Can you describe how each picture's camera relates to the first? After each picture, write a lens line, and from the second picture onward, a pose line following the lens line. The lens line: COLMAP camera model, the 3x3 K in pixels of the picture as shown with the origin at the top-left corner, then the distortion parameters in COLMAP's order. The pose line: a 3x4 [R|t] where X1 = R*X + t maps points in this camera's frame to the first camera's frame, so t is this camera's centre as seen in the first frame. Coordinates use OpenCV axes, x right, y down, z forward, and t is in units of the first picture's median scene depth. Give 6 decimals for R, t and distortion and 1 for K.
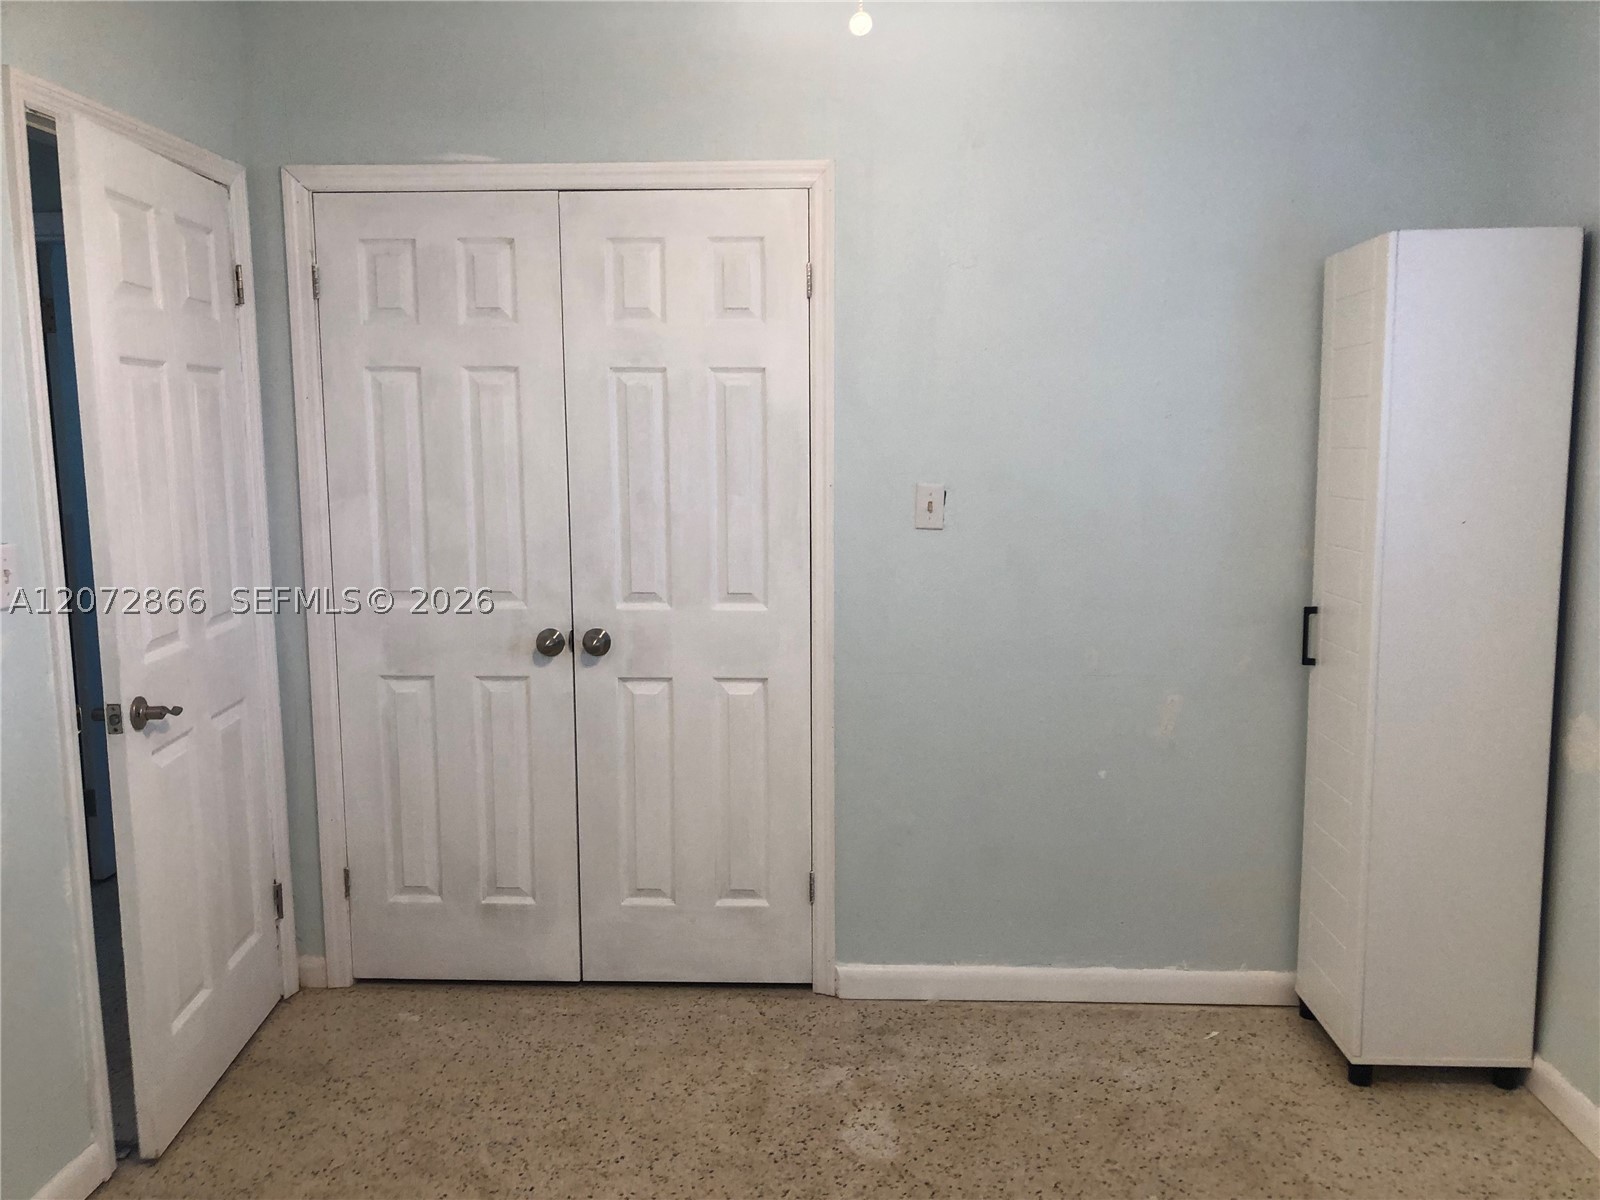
lens RADIAL K [[1323.8, 0, 717.8], [0, 1323.8, 596.8], [0, 0, 1]] dist [0.041580, -0.002515]
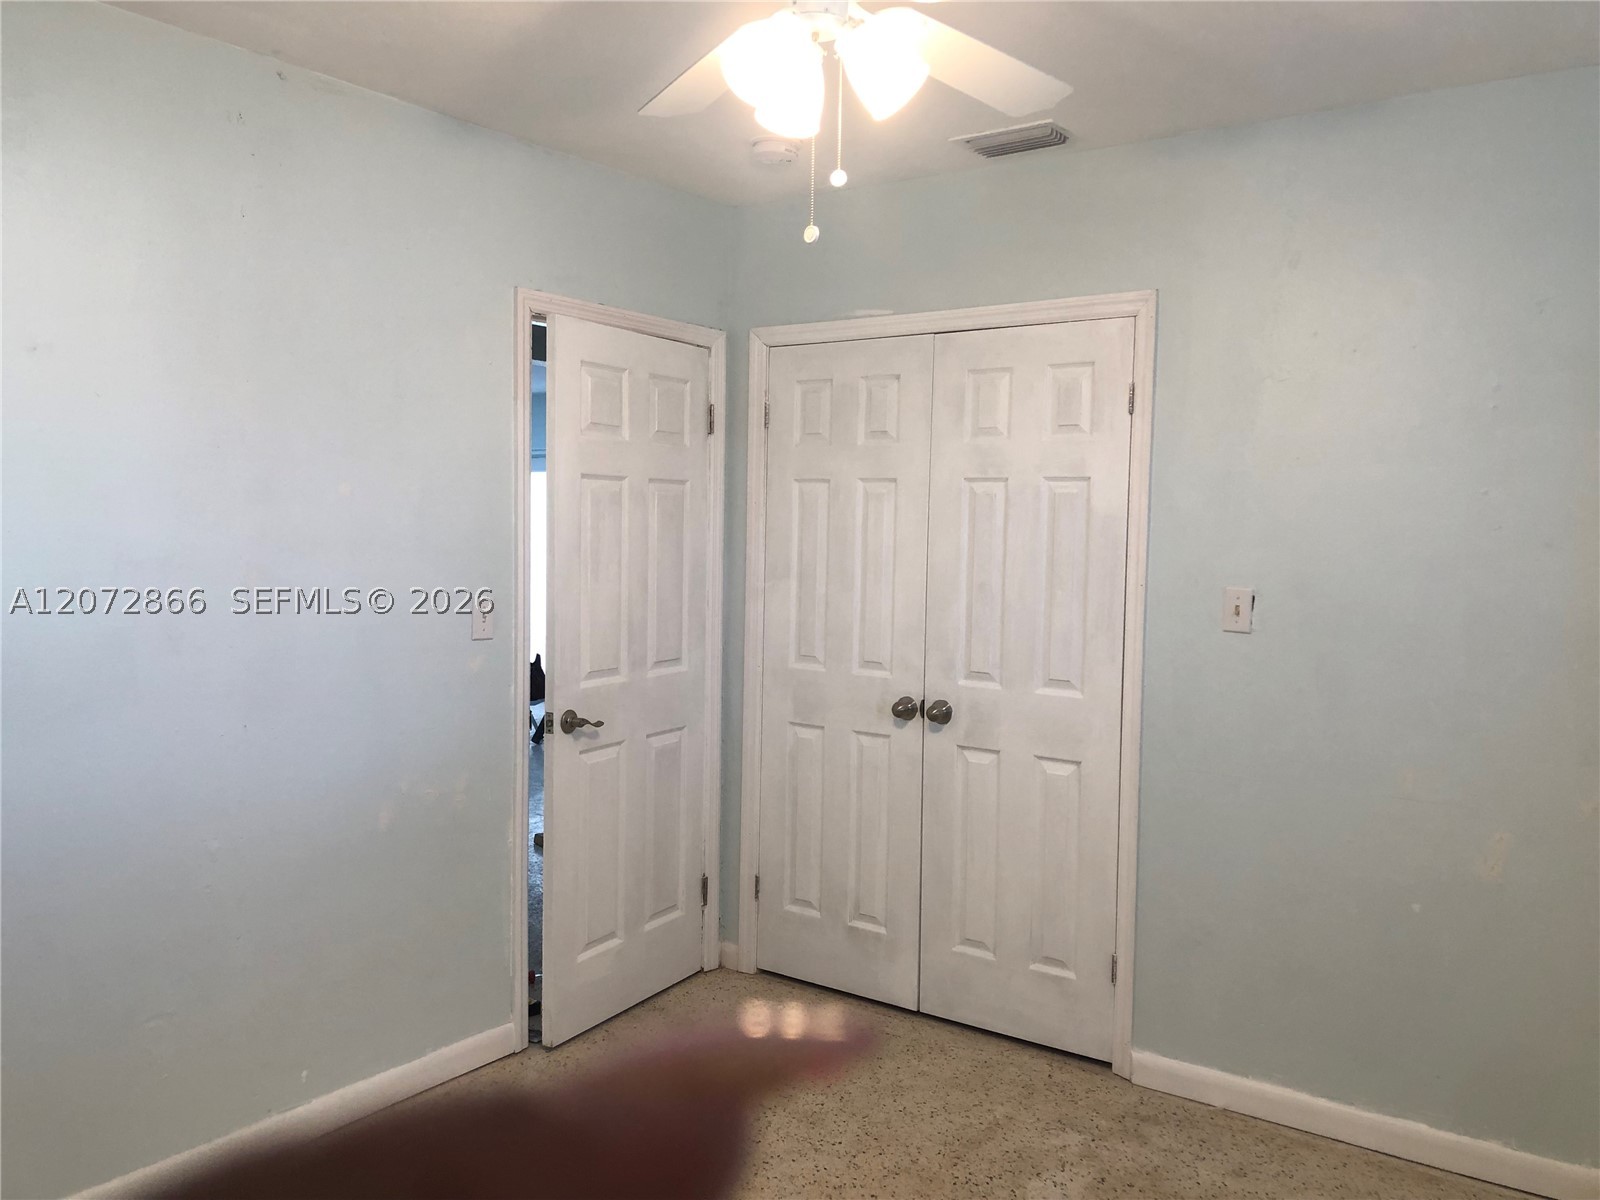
lens RADIAL K [[1327.9, 0, 801.7], [0, 1327.9, 582.6], [0, 0, 1]] dist [0.100984, -0.095722]
pose [[0.833120, 0.040506, -0.551608, 0.449947], [-0.090208, 0.993912, -0.063261, 0.006497], [0.545687, 0.102464, 0.831701, -0.048150]]
